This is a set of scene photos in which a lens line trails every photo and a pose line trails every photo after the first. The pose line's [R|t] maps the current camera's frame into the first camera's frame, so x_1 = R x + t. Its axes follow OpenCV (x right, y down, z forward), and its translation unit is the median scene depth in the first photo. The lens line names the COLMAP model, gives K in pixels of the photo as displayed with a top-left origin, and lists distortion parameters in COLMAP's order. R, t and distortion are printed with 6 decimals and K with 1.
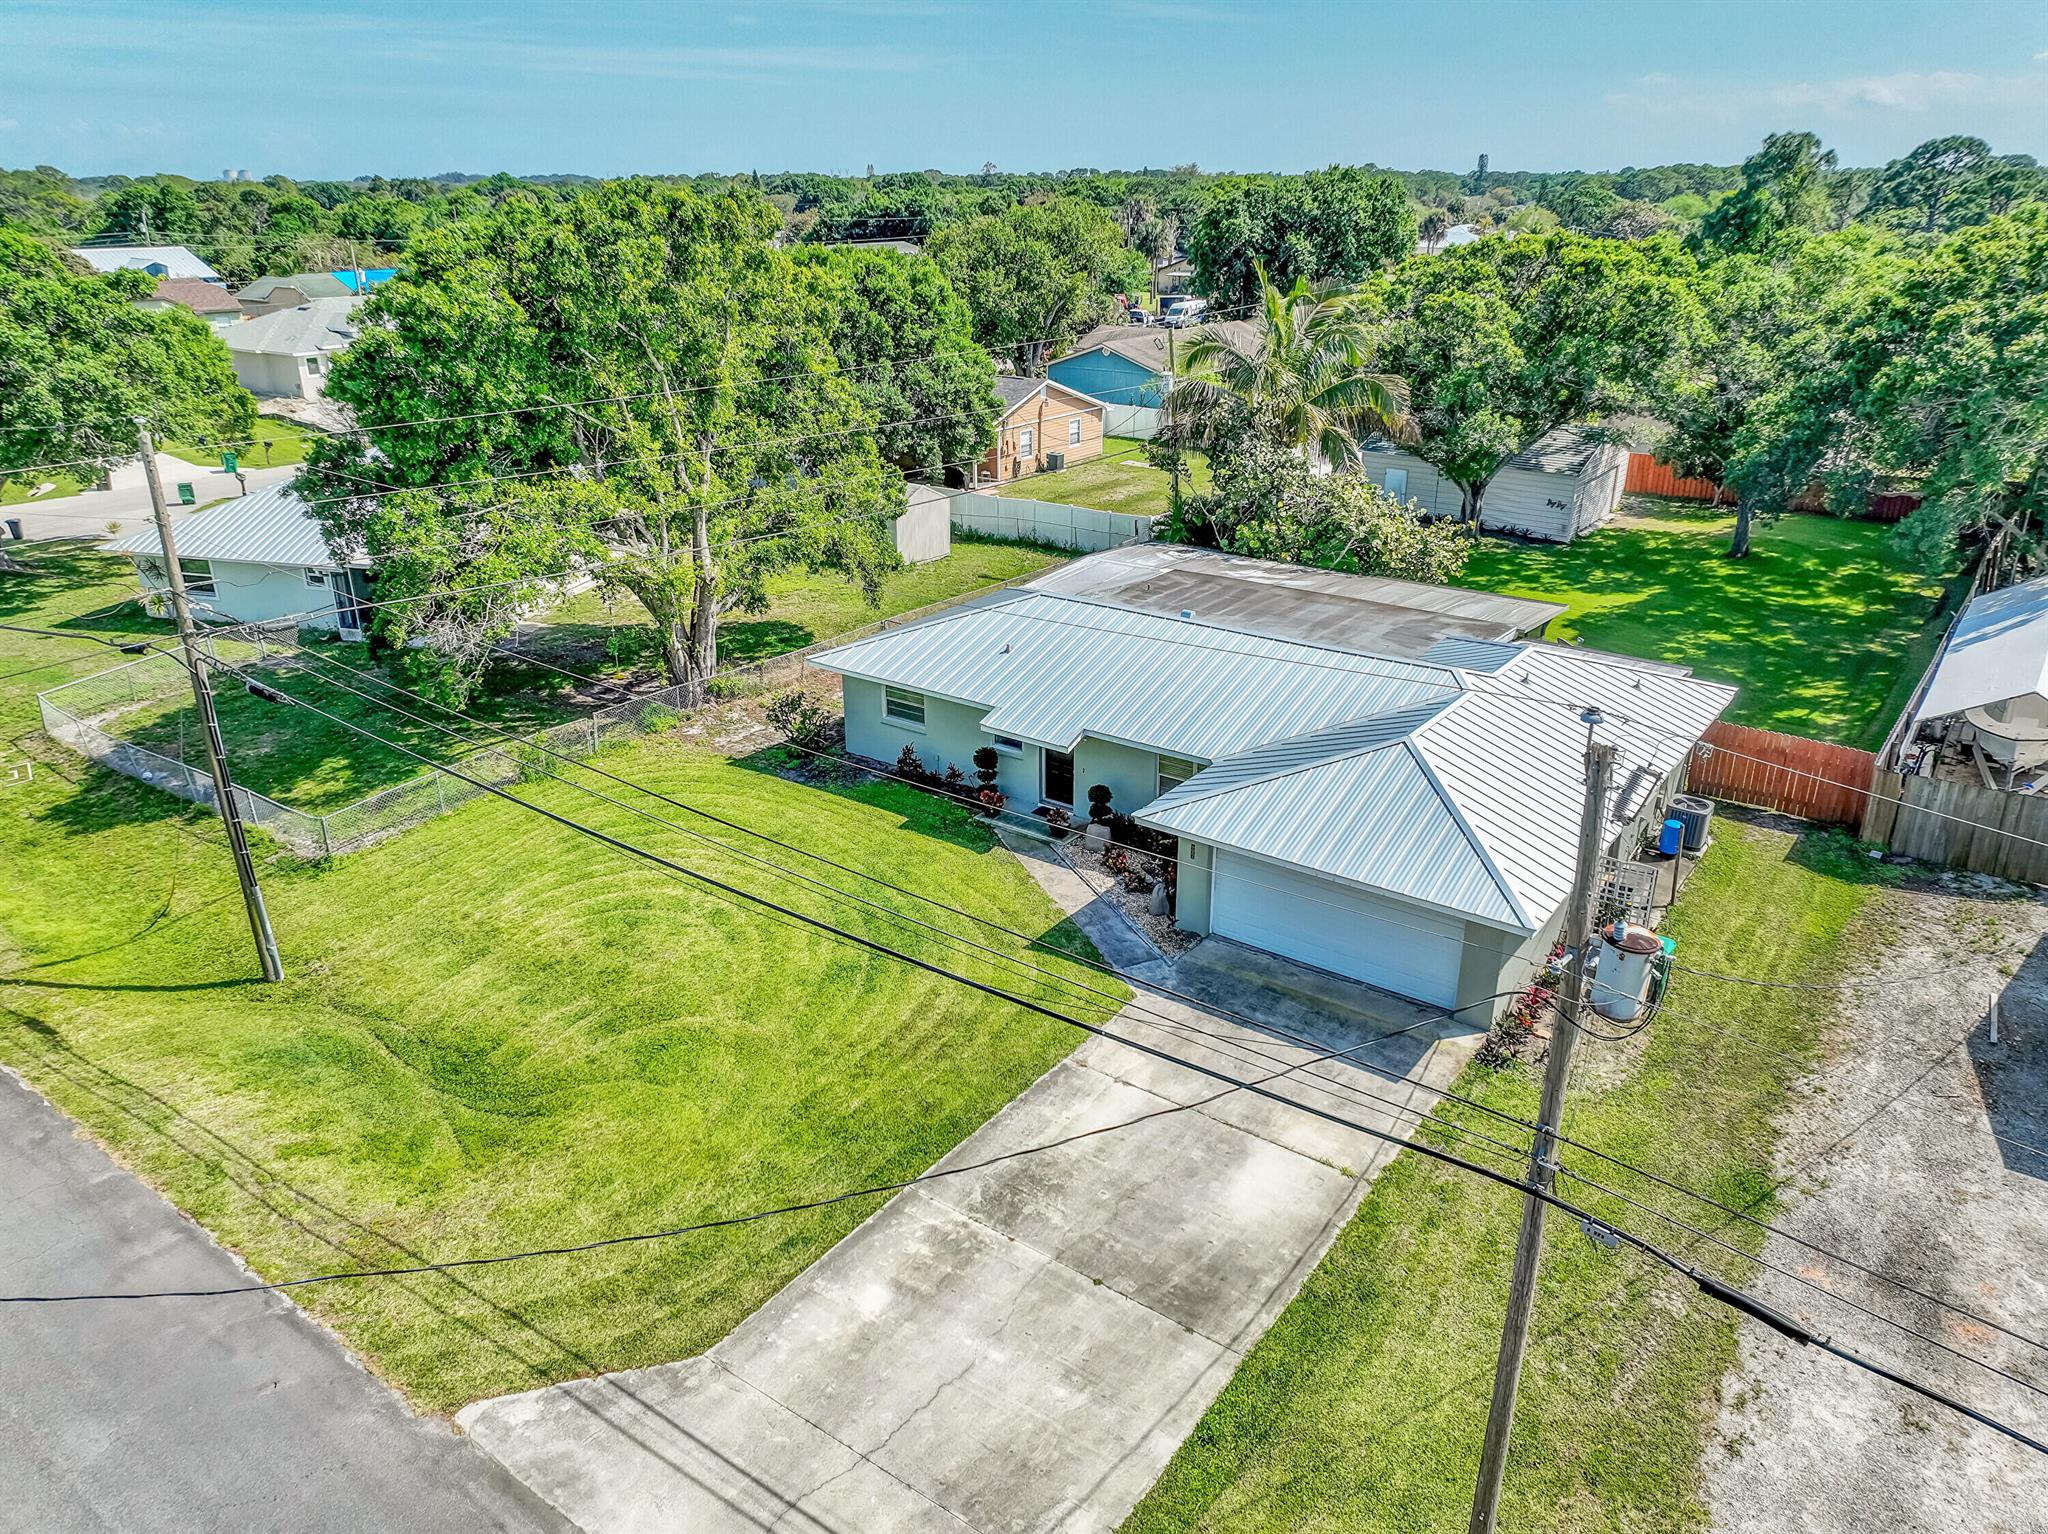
lens RADIAL K [[1435.3, 0, 1024.0], [0, 1435.3, 767.0], [0, 0, 1]] dist [-0.001016, 0.019632]
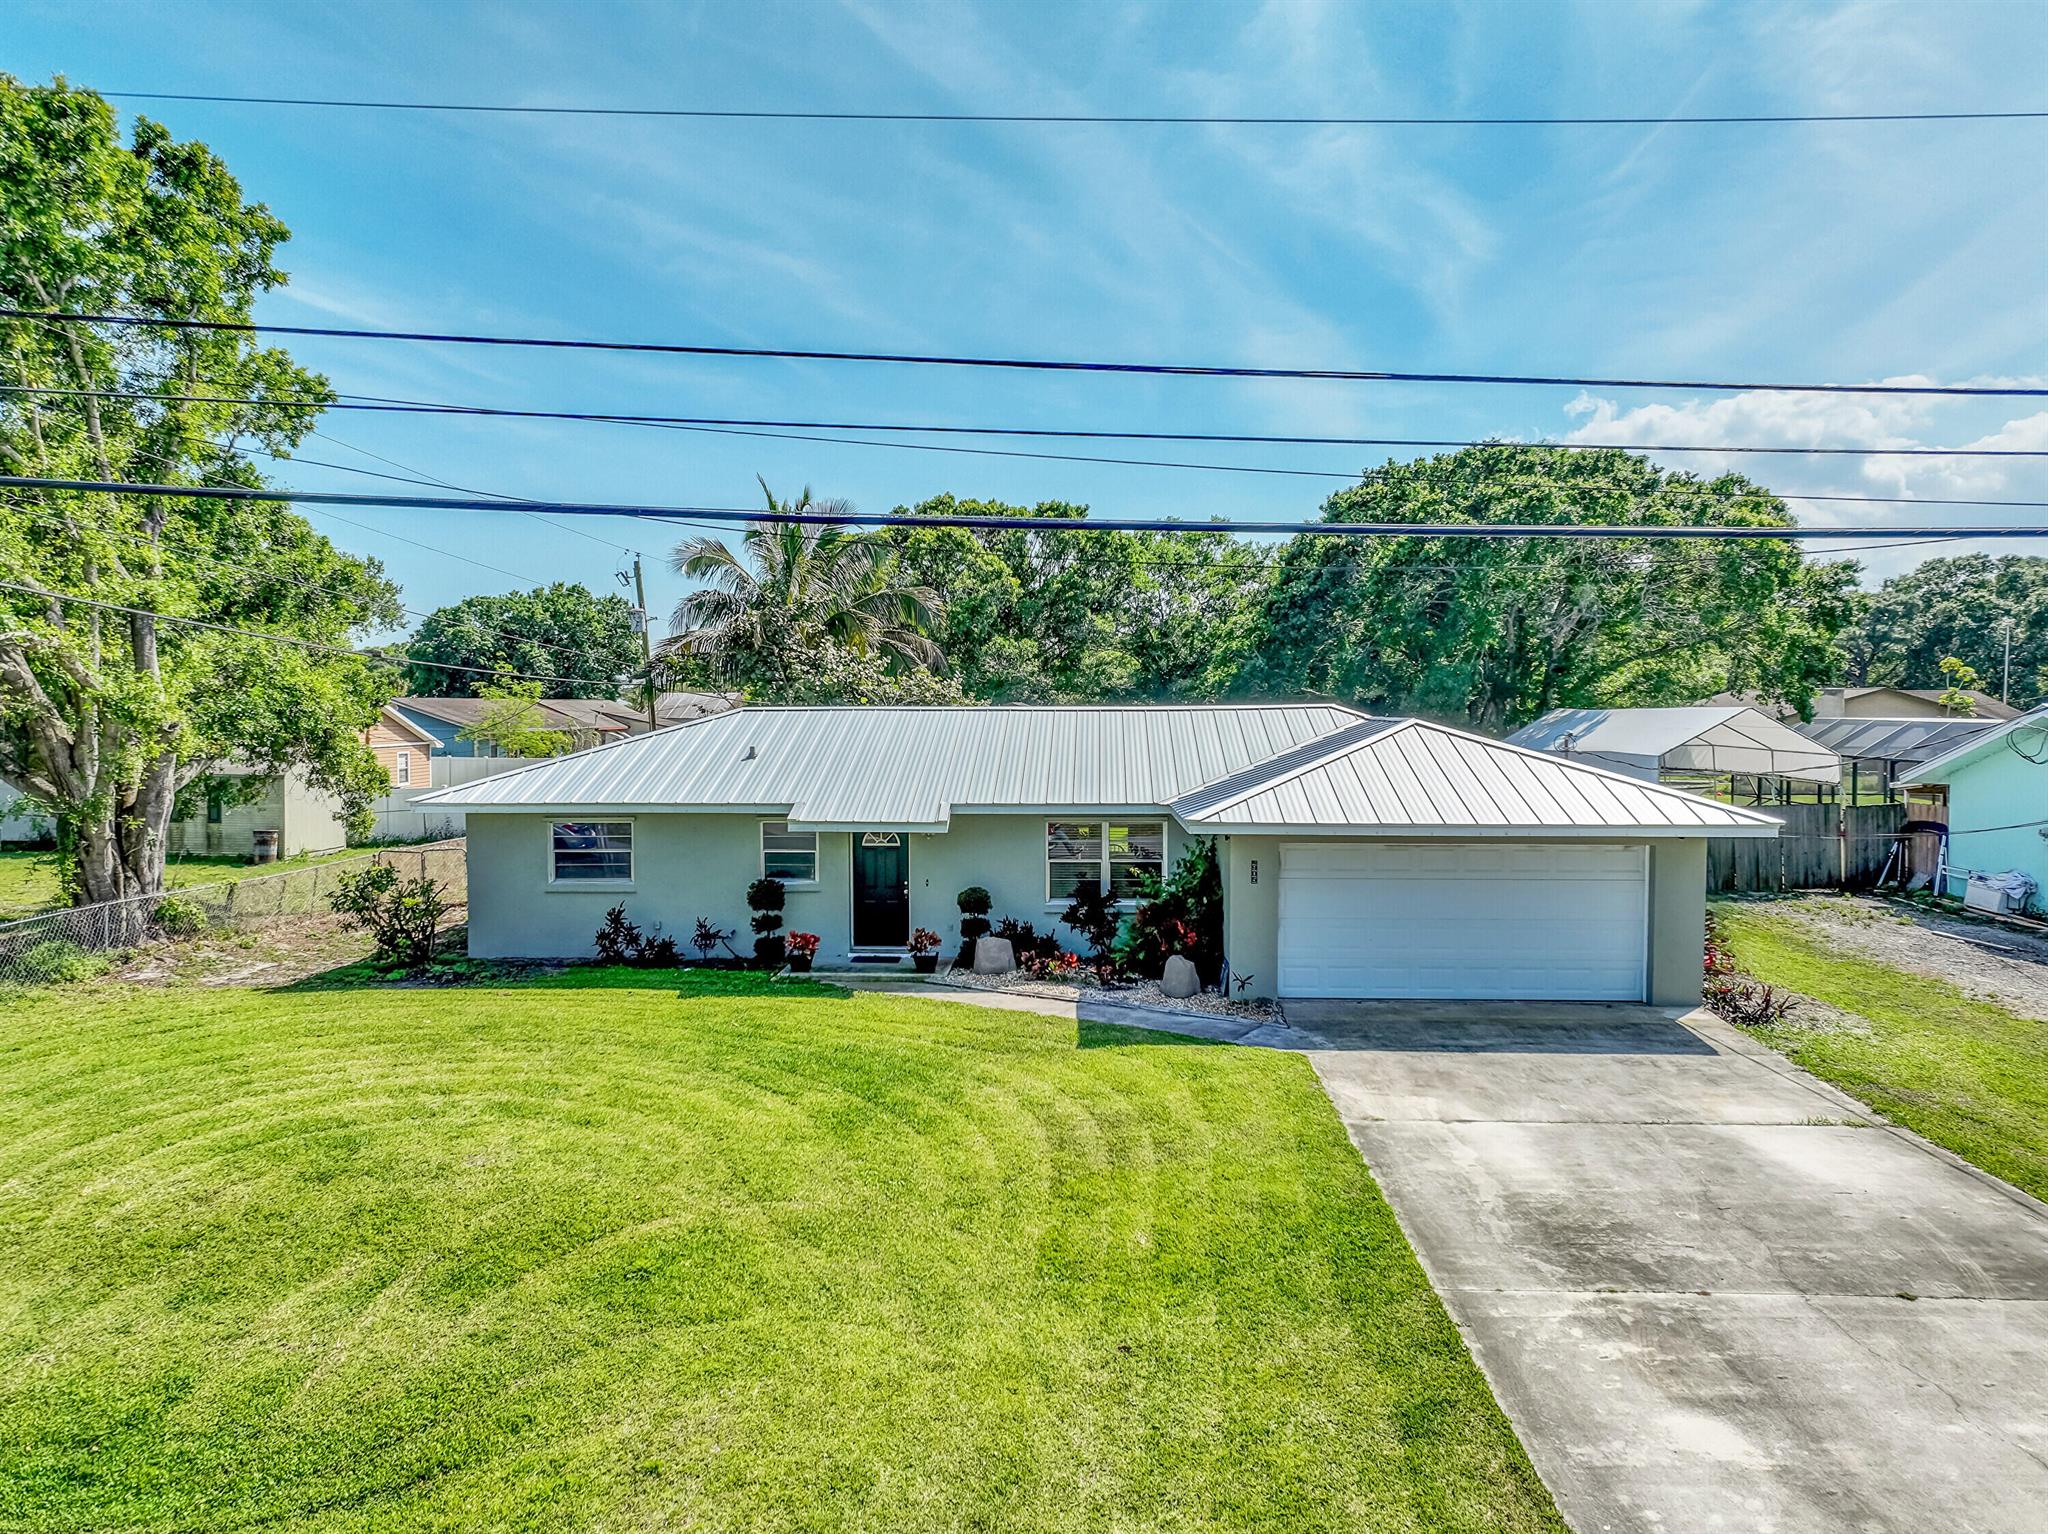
lens RADIAL K [[1439.3, 0, 1024.0], [0, 1439.3, 767.0], [0, 0, 1]] dist [0.000521, 0.009541]
pose [[0.826868, -0.022189, 0.561958, -0.302862], [0.210260, 0.938958, -0.272303, 0.145834], [-0.521613, 0.343316, 0.781060, 0.397744]]
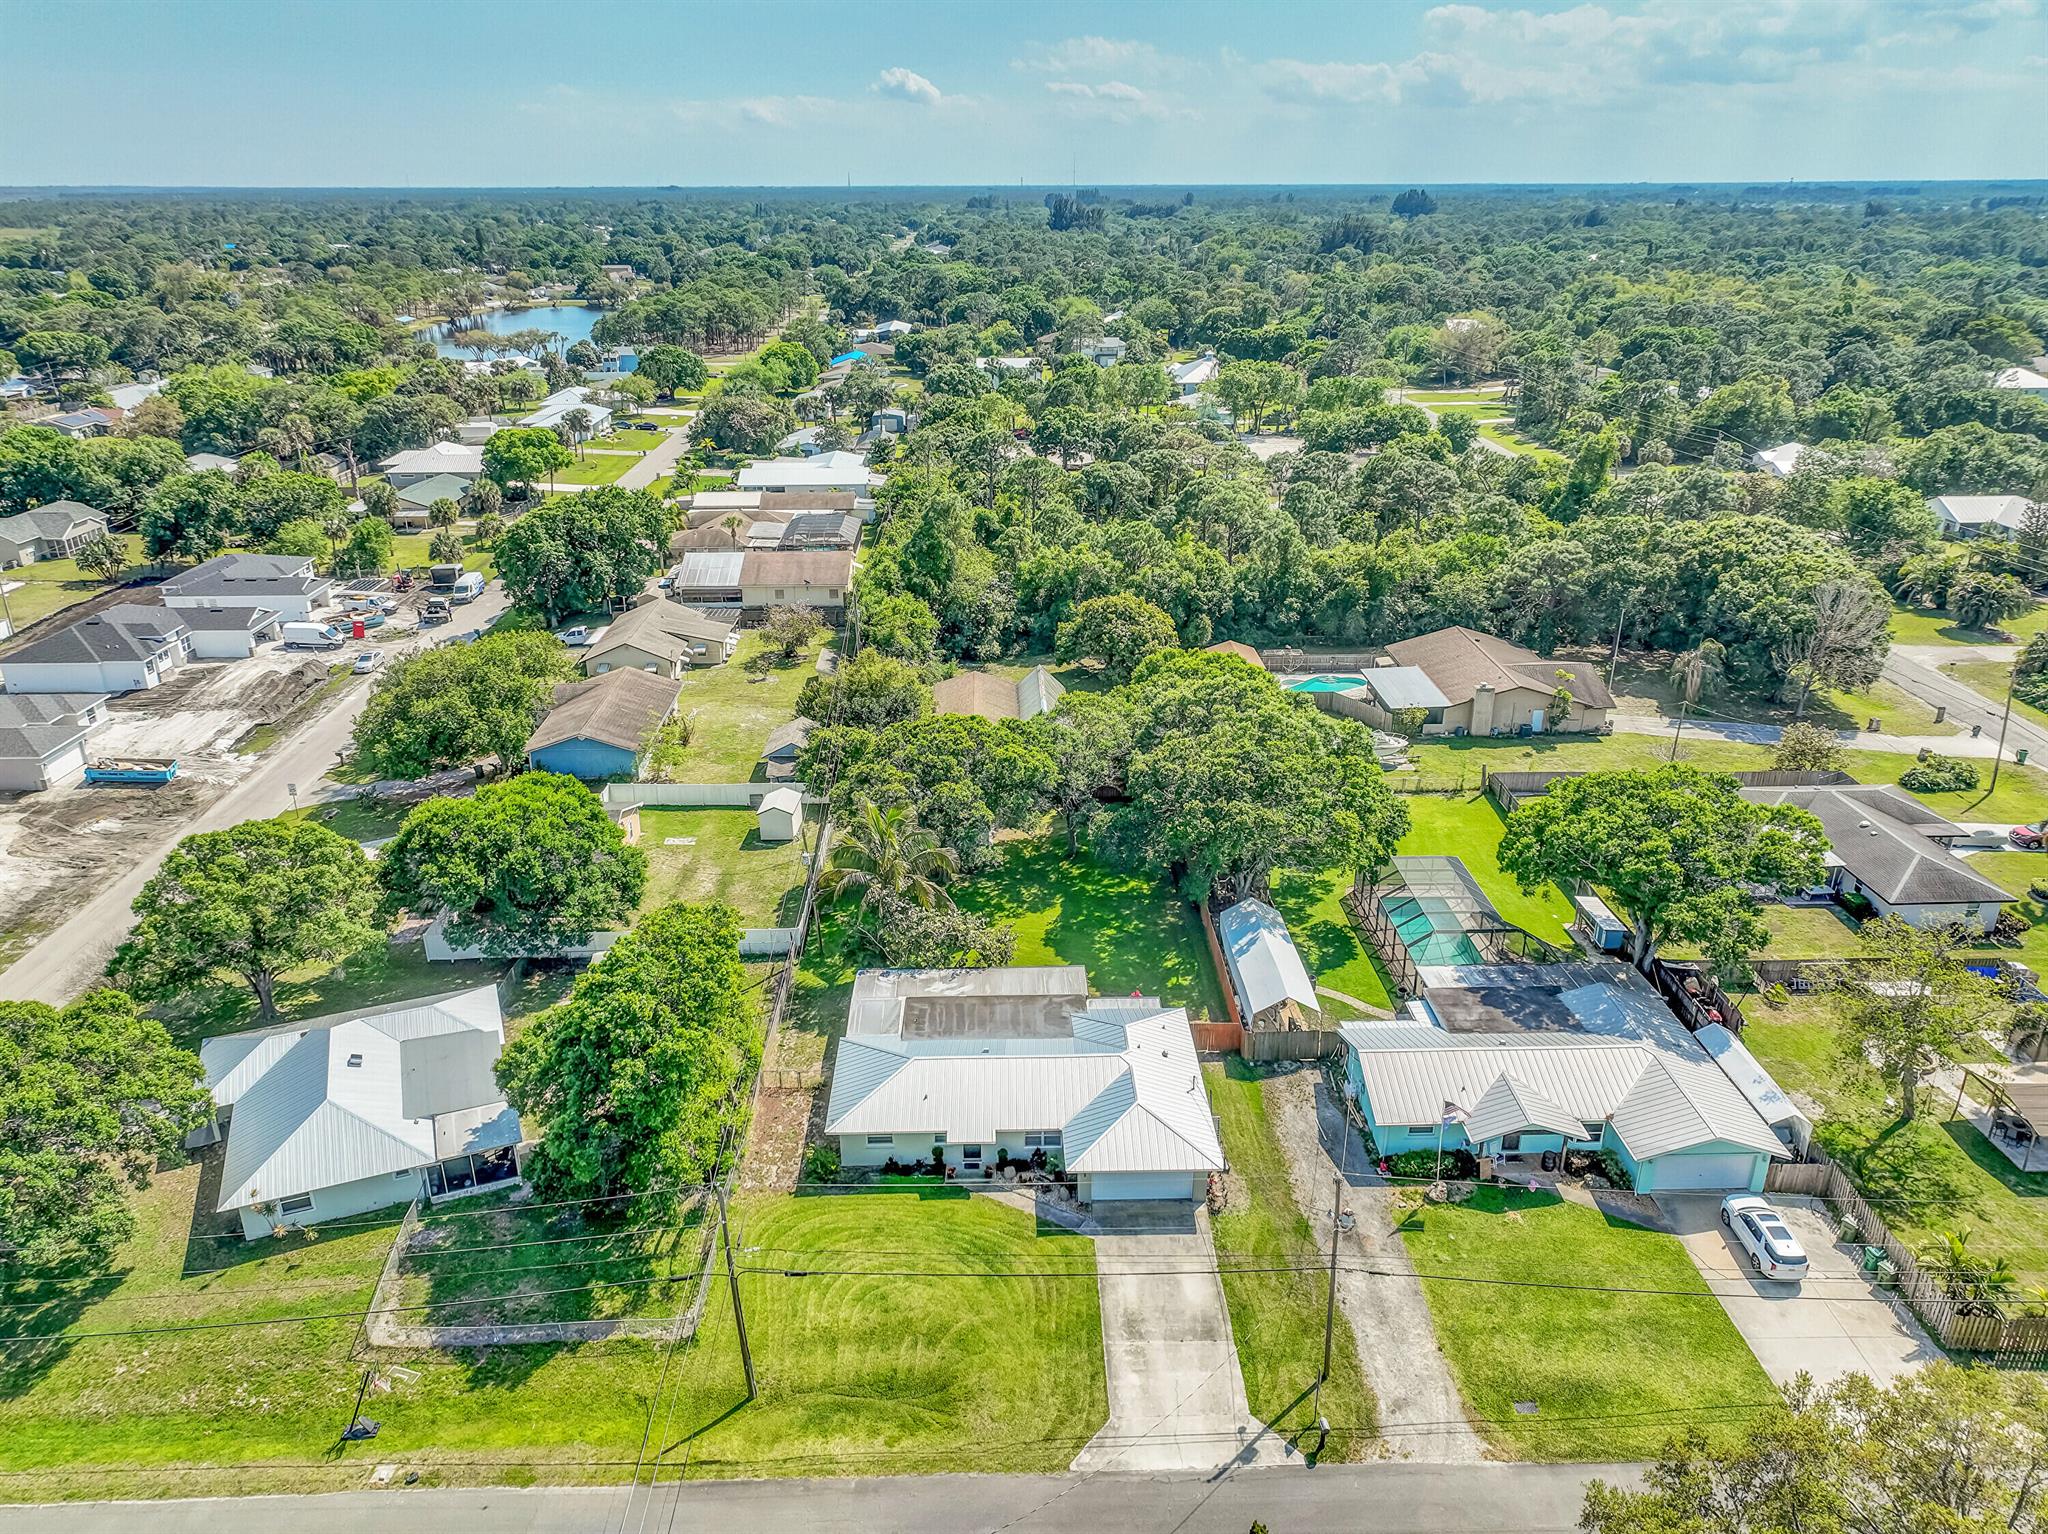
lens RADIAL K [[1435.3, 0, 1024.0], [0, 1435.3, 767.0], [0, 0, 1]] dist [-0.001016, 0.019632]
pose [[0.791630, -0.228346, 0.566727, -1.012820], [0.232062, 0.970402, 0.066841, -0.681061], [-0.565216, 0.078602, 0.821190, -0.882615]]
